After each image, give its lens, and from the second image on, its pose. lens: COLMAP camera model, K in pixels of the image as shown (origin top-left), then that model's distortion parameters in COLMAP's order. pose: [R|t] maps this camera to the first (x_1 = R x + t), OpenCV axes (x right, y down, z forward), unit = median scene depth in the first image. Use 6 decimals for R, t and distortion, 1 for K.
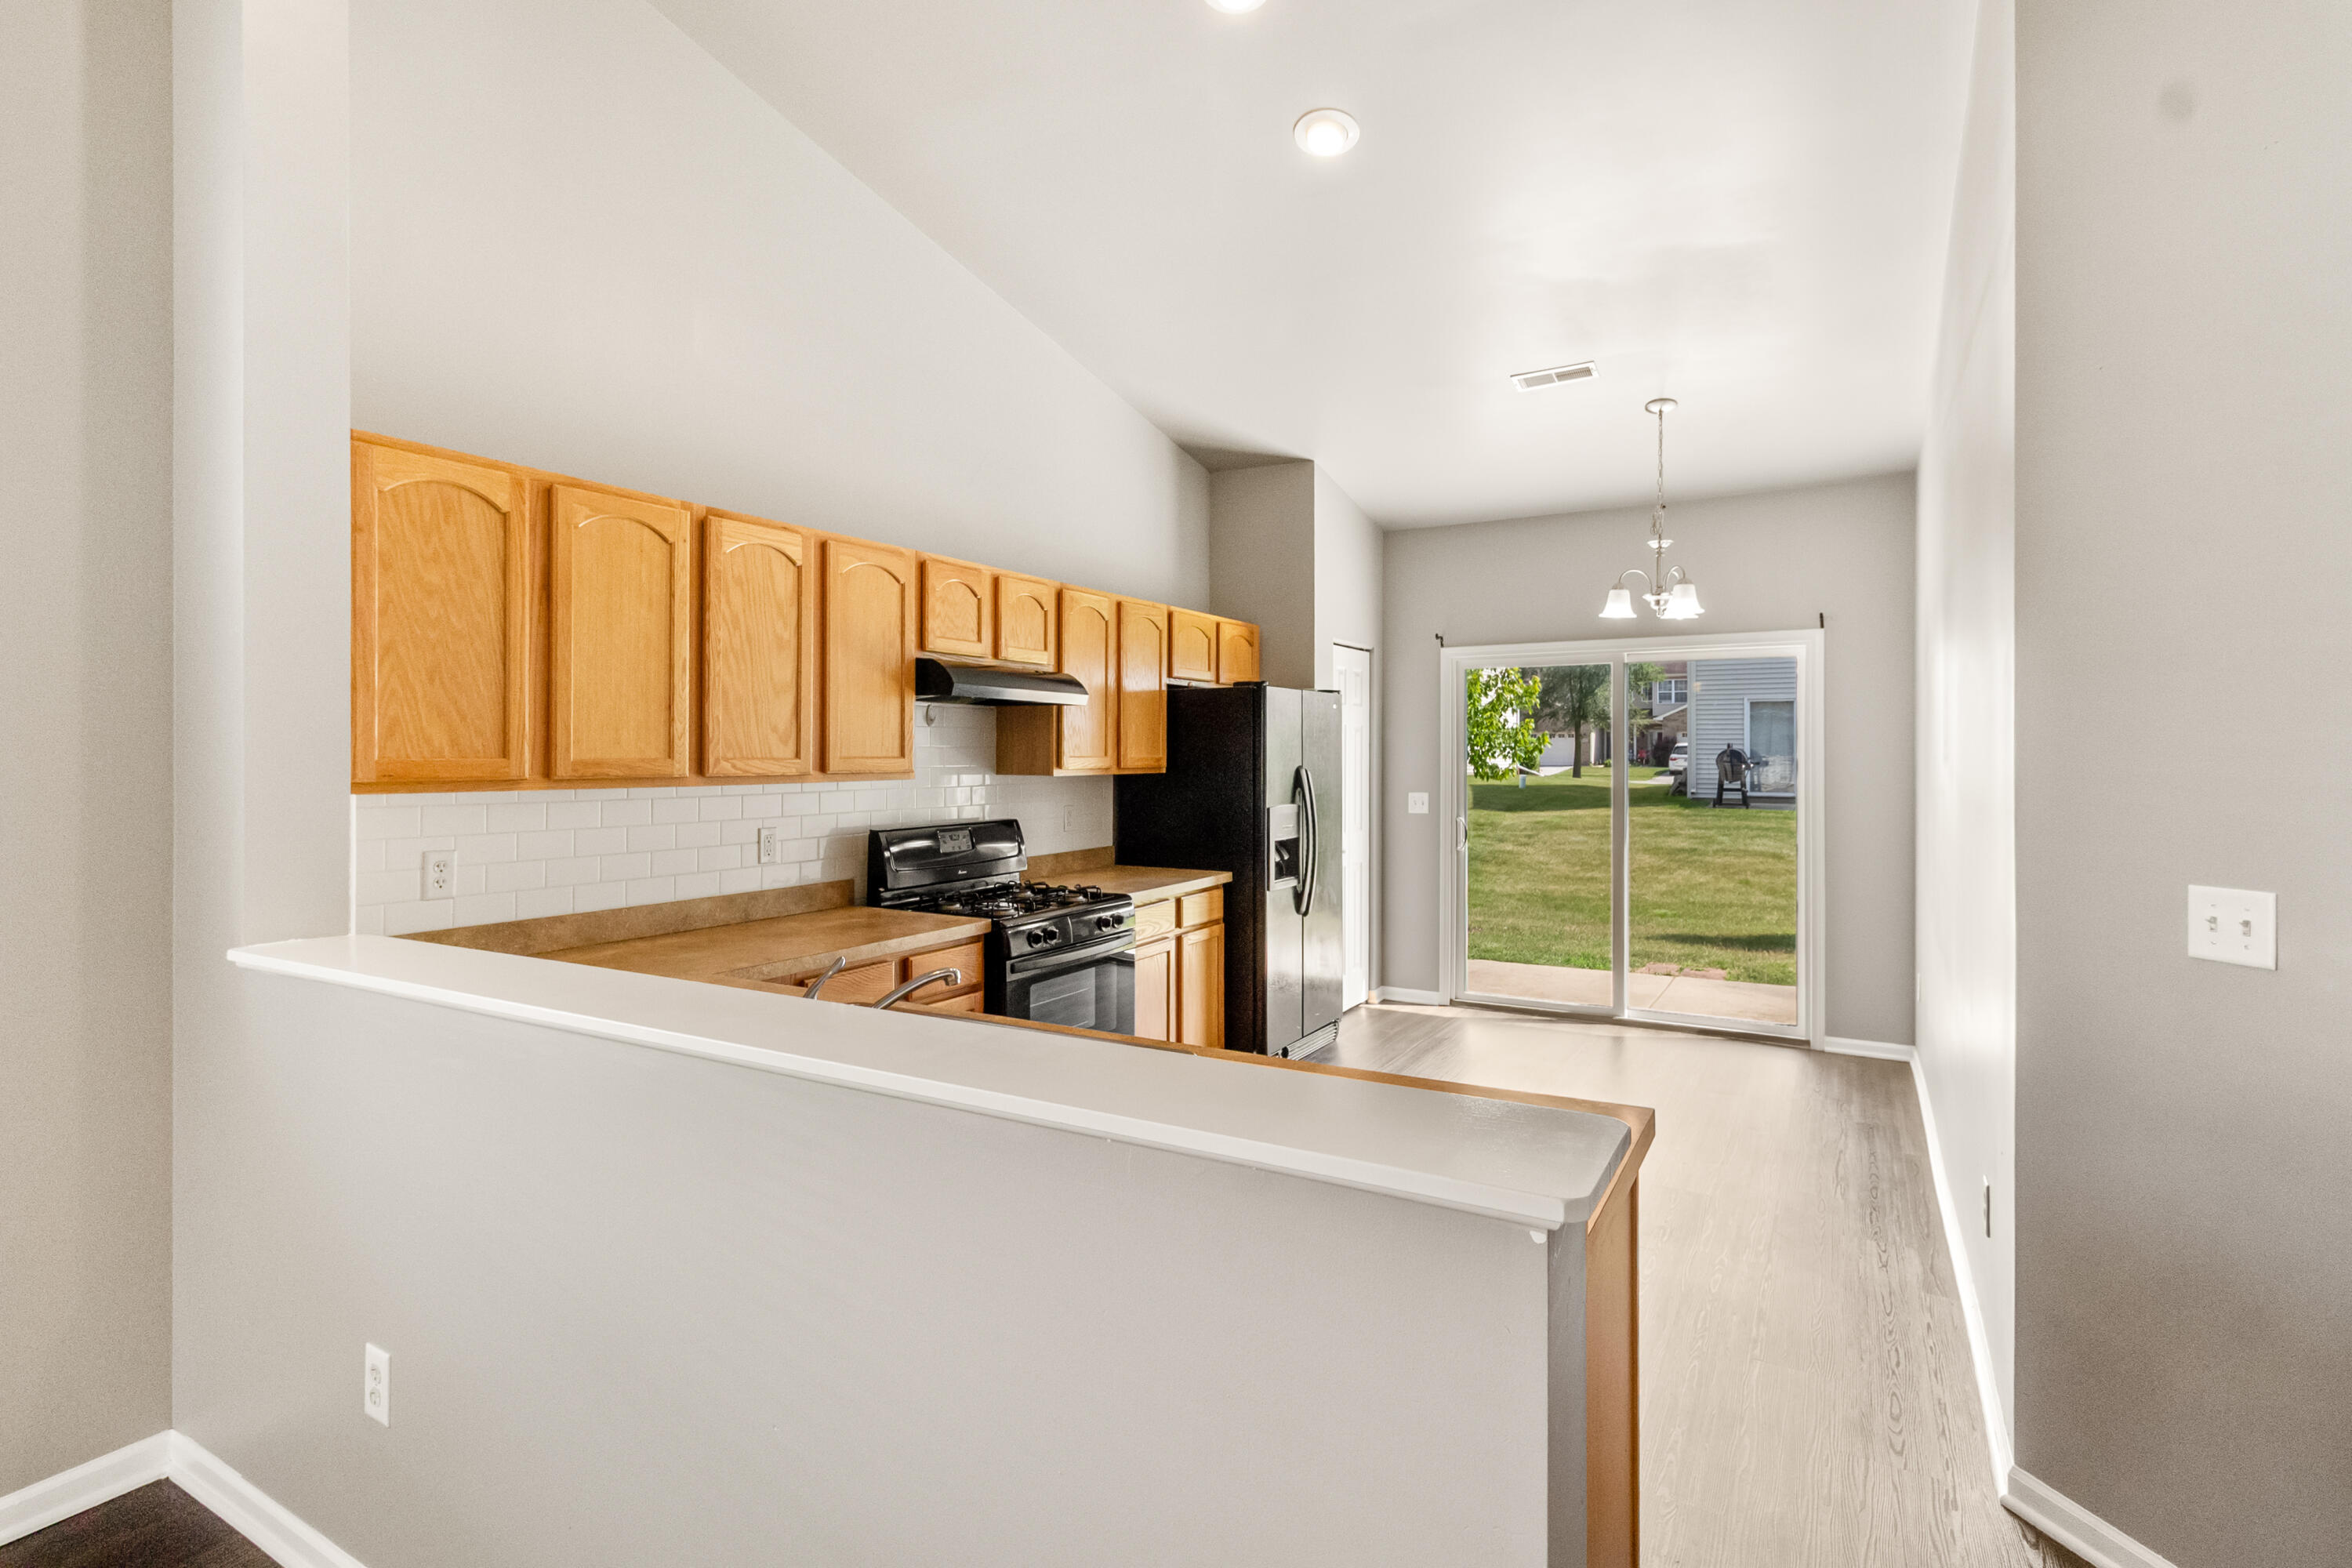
lens RADIAL K [[1128.7, 0, 1167.3], [0, 1128.7, 760.6], [0, 0, 1]] dist [0.006815, 0.001282]
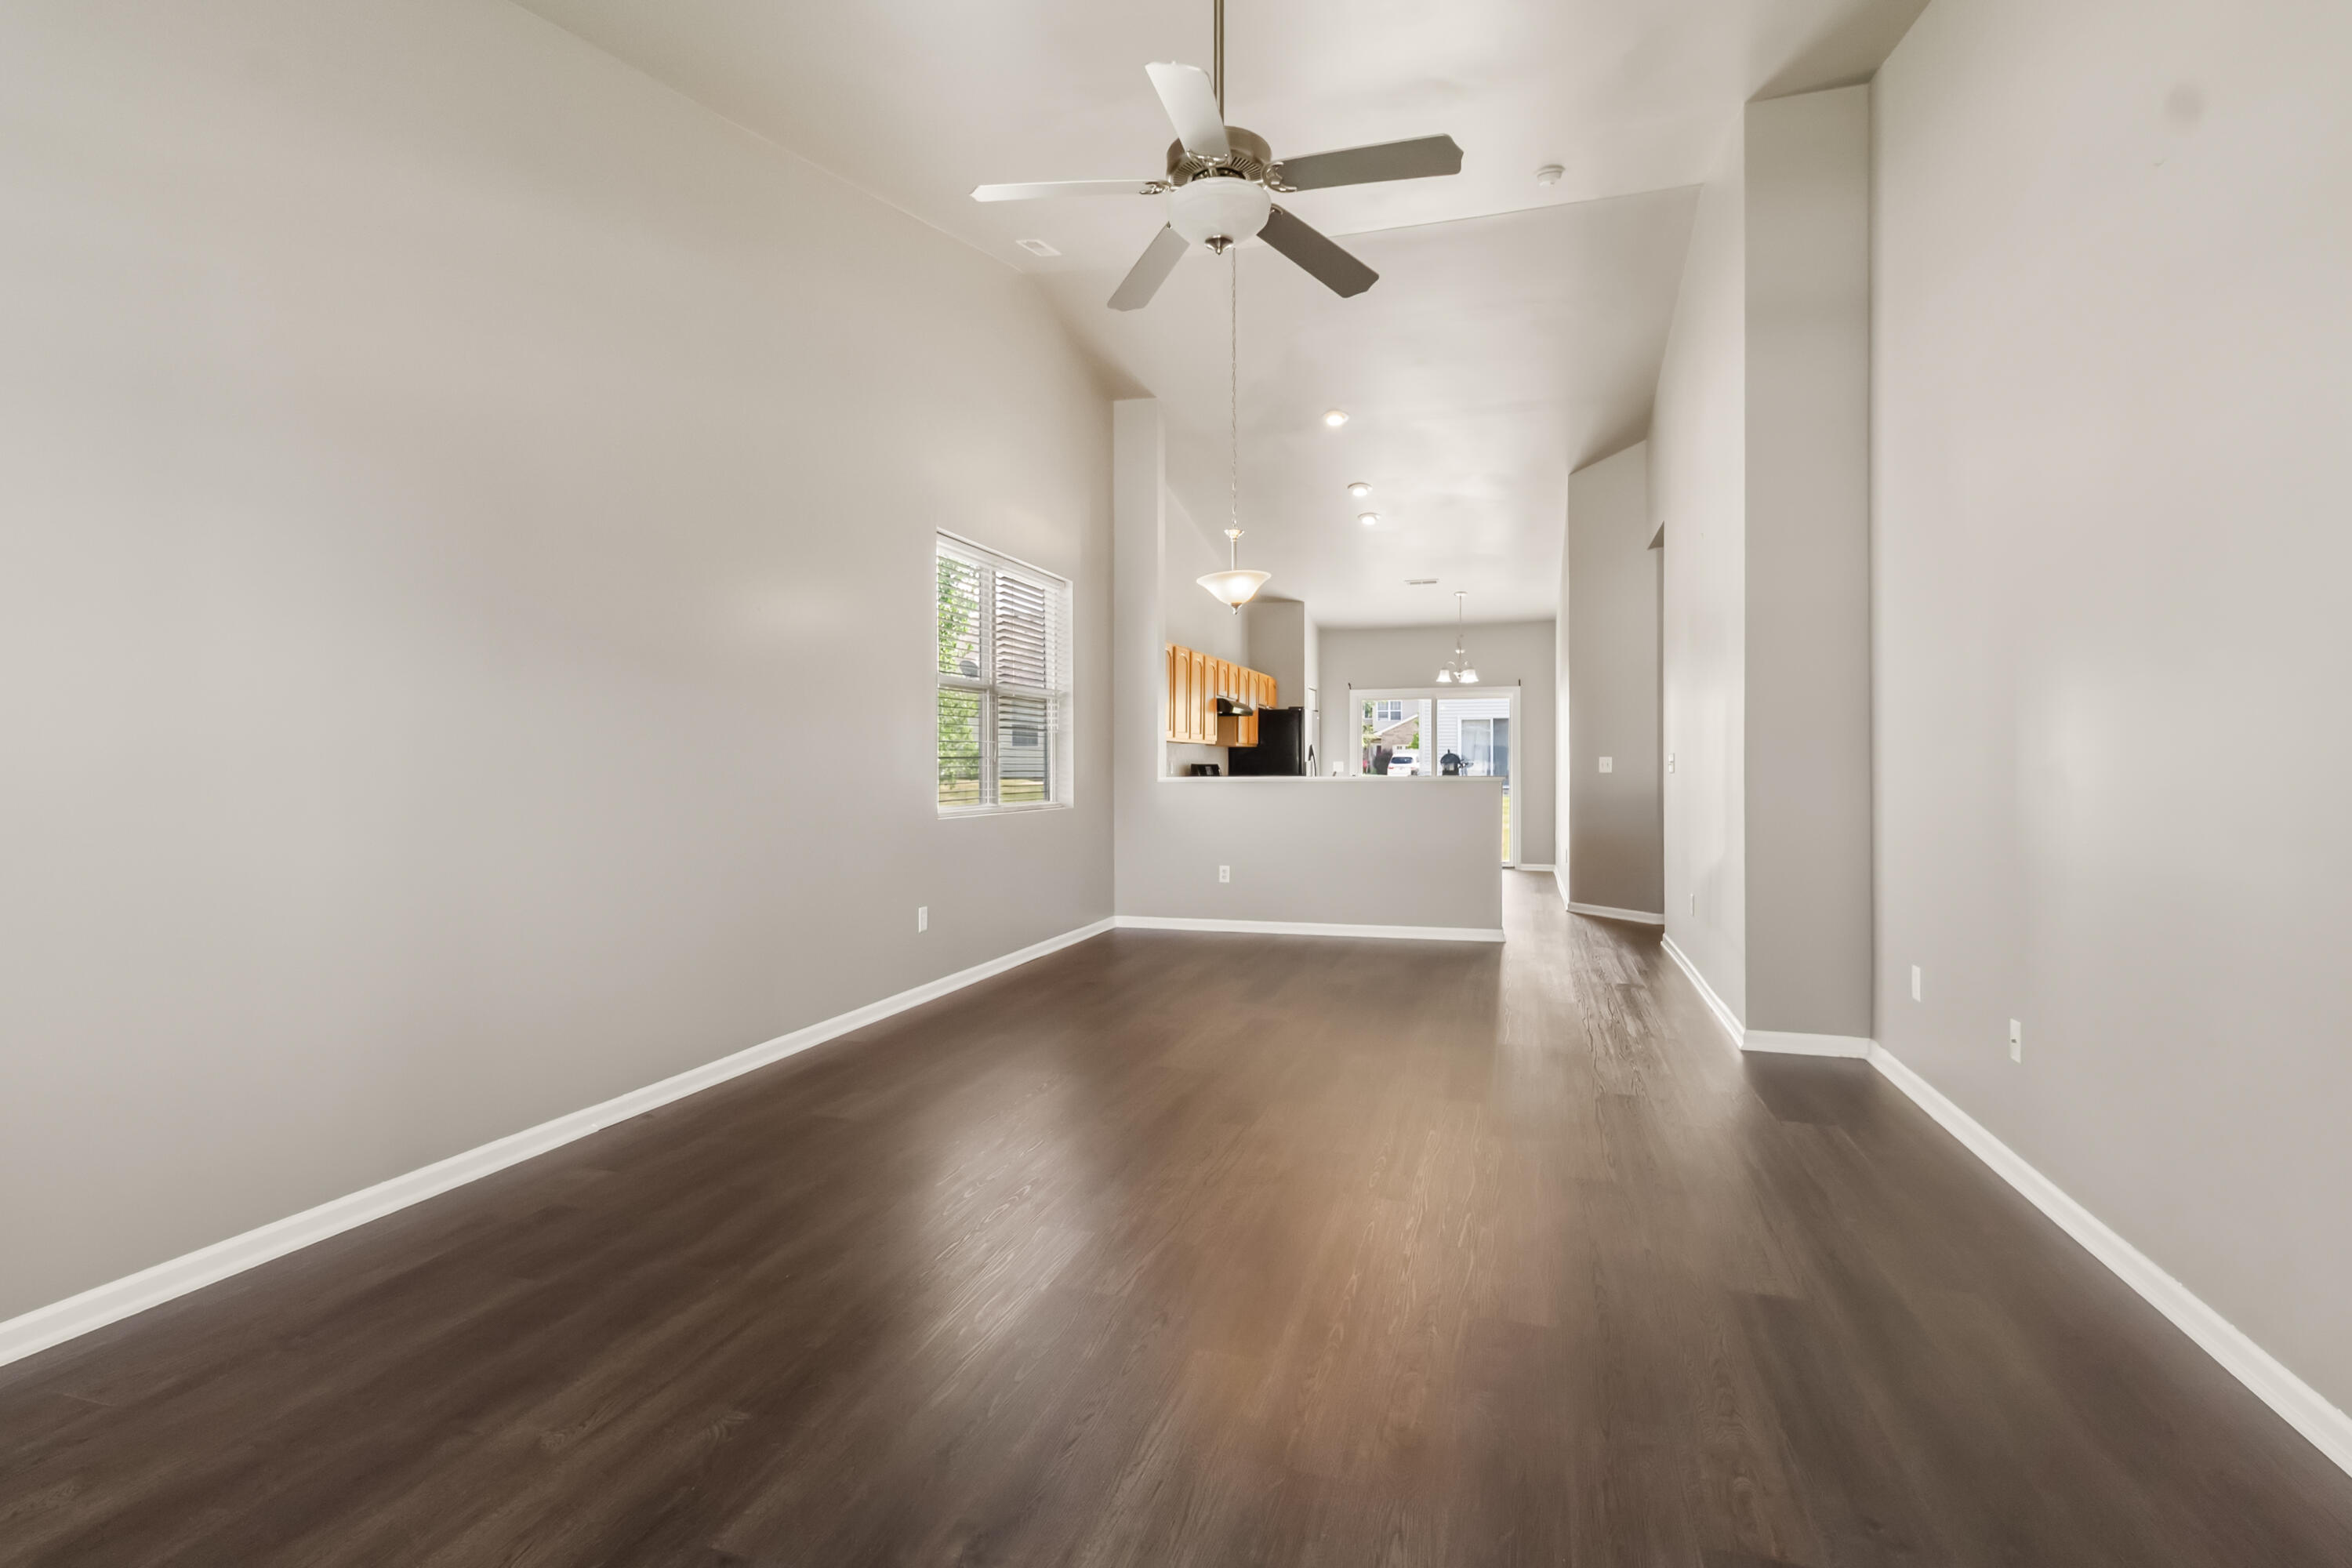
lens RADIAL K [[1128.7, 0, 1187.8], [0, 1128.7, 769.5], [0, 0, 1]] dist [0.006815, 0.001282]
pose [[0.967835, -0.001002, 0.251584, -0.725104], [0.002220, 0.999987, -0.004559, 0.068613], [-0.251576, 0.004971, 0.967825, -1.169176]]
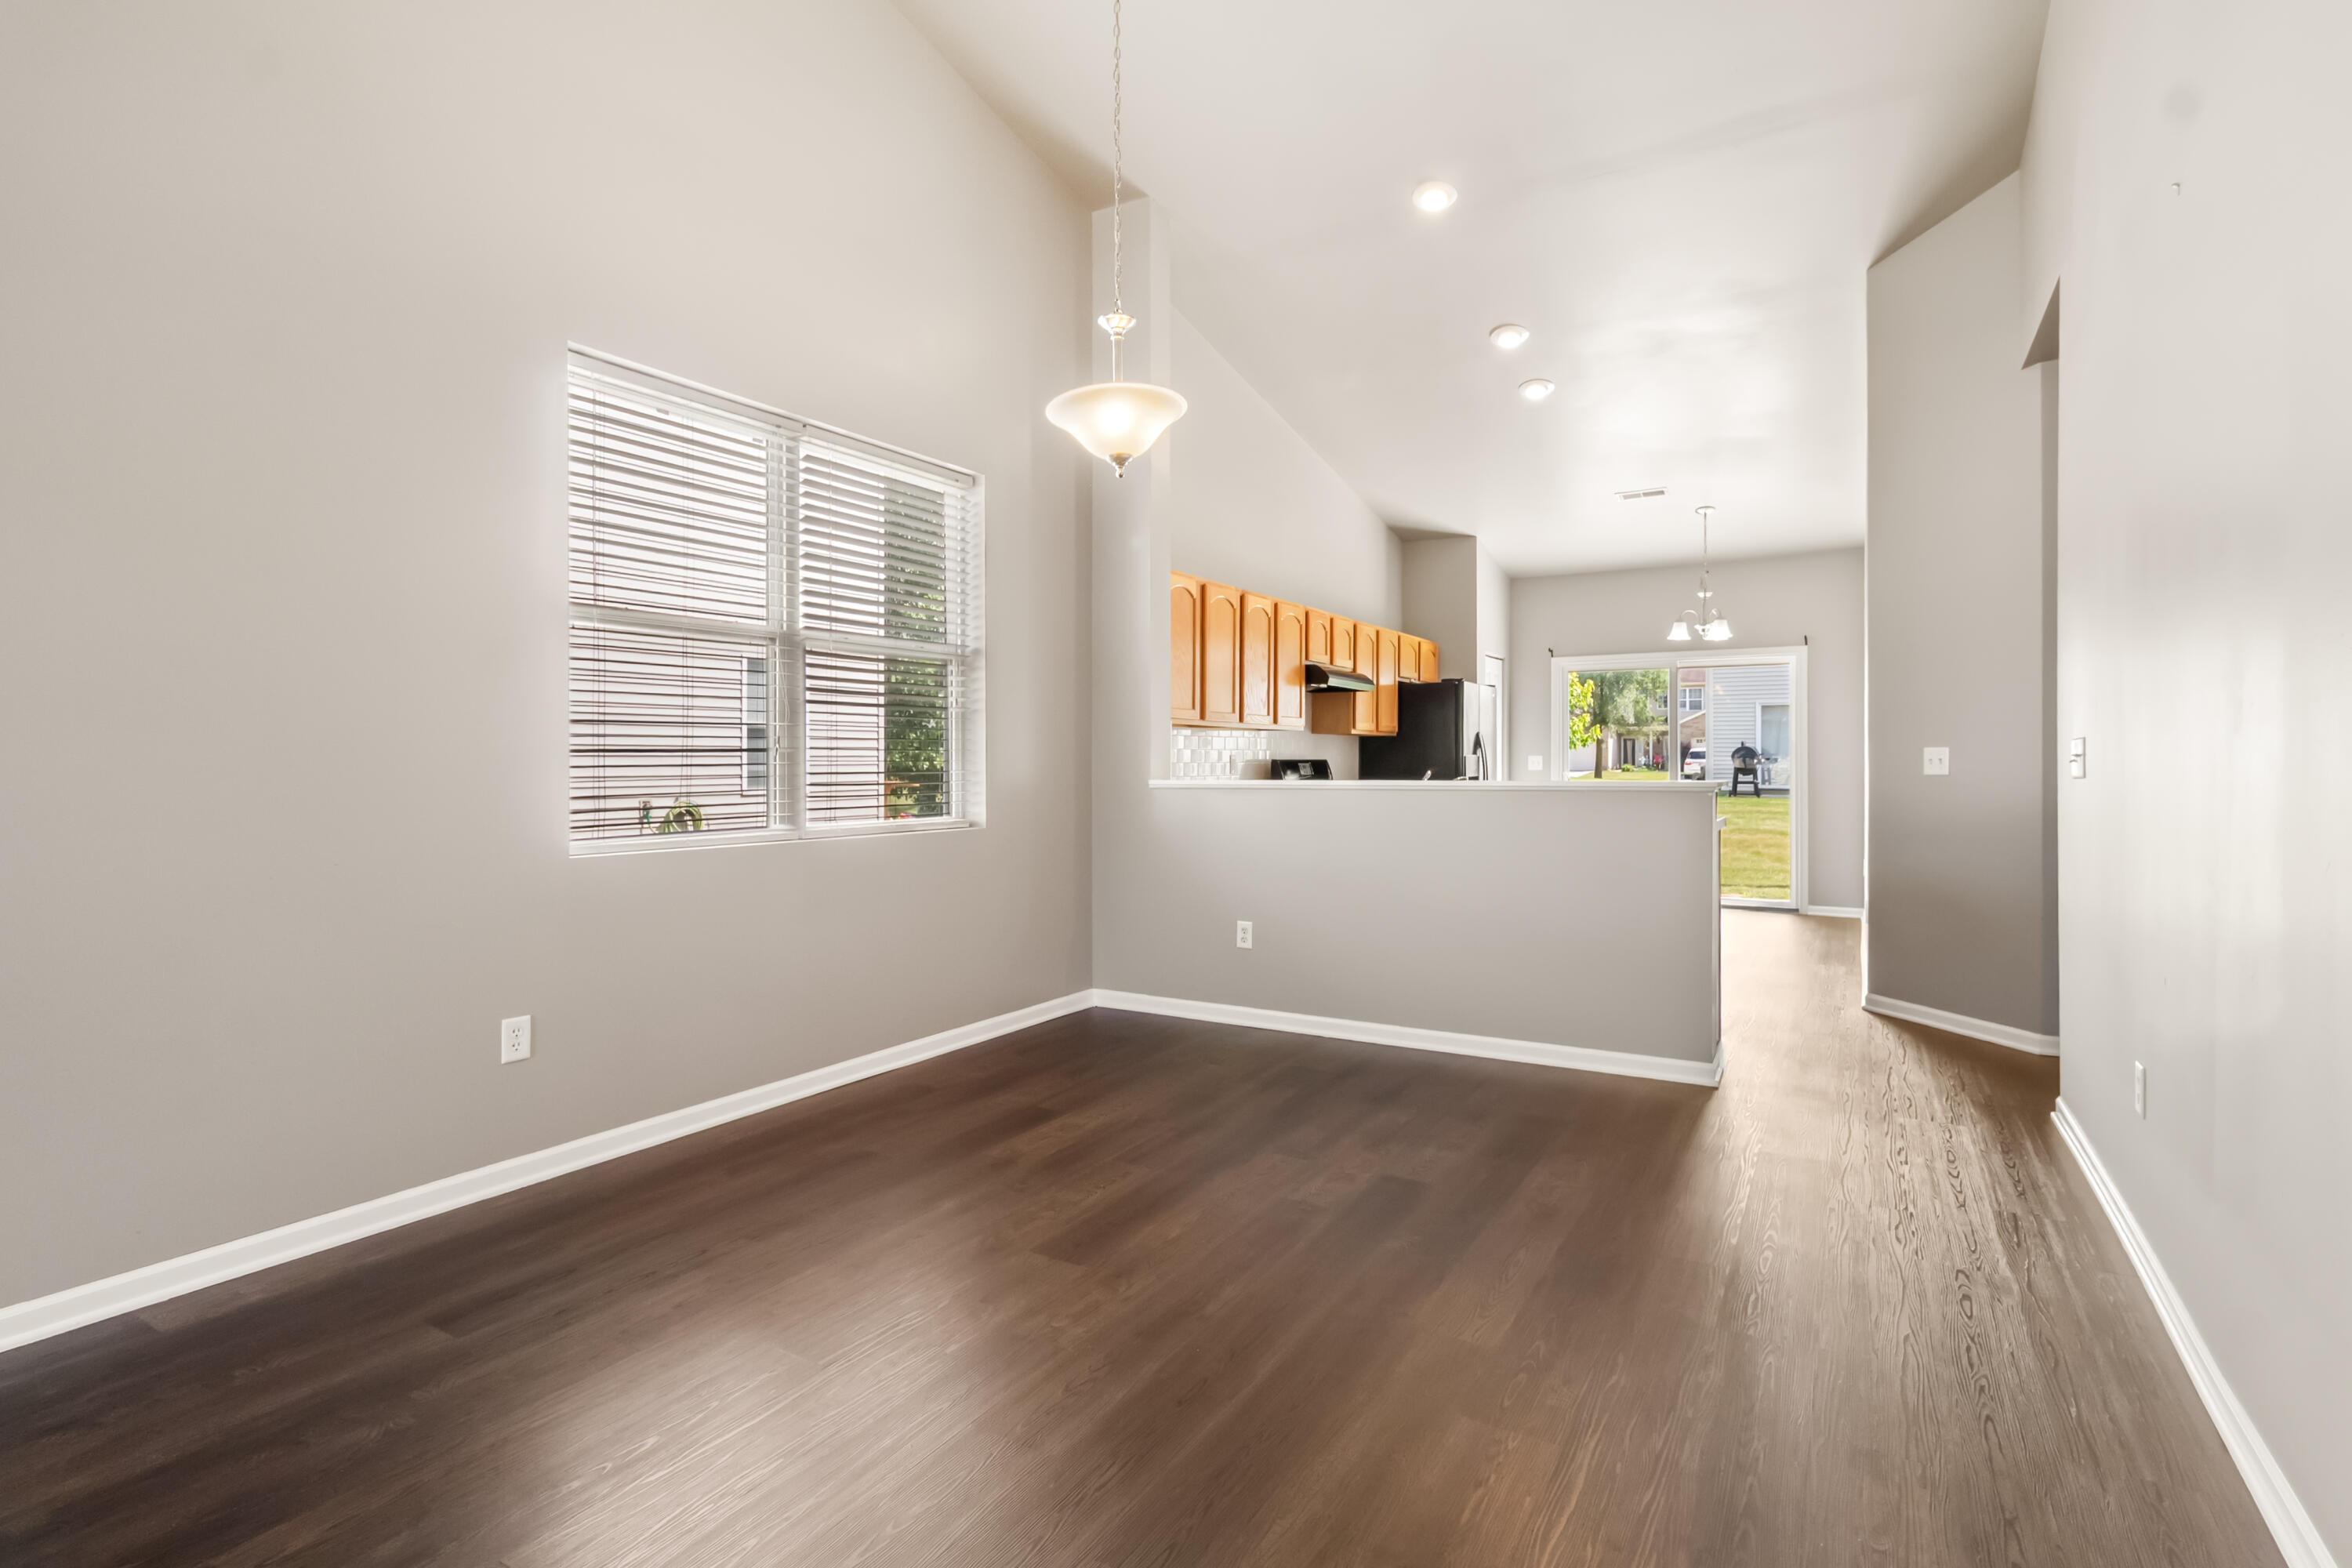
lens RADIAL K [[1128.7, 0, 1180.0], [0, 1128.7, 765.4], [0, 0, 1]] dist [0.006815, 0.001282]
pose [[1.000000, -0.000255, 0.000832, -0.326729], [0.000258, 0.999992, -0.004100, 0.062589], [-0.000831, 0.004101, 0.999991, -0.637873]]
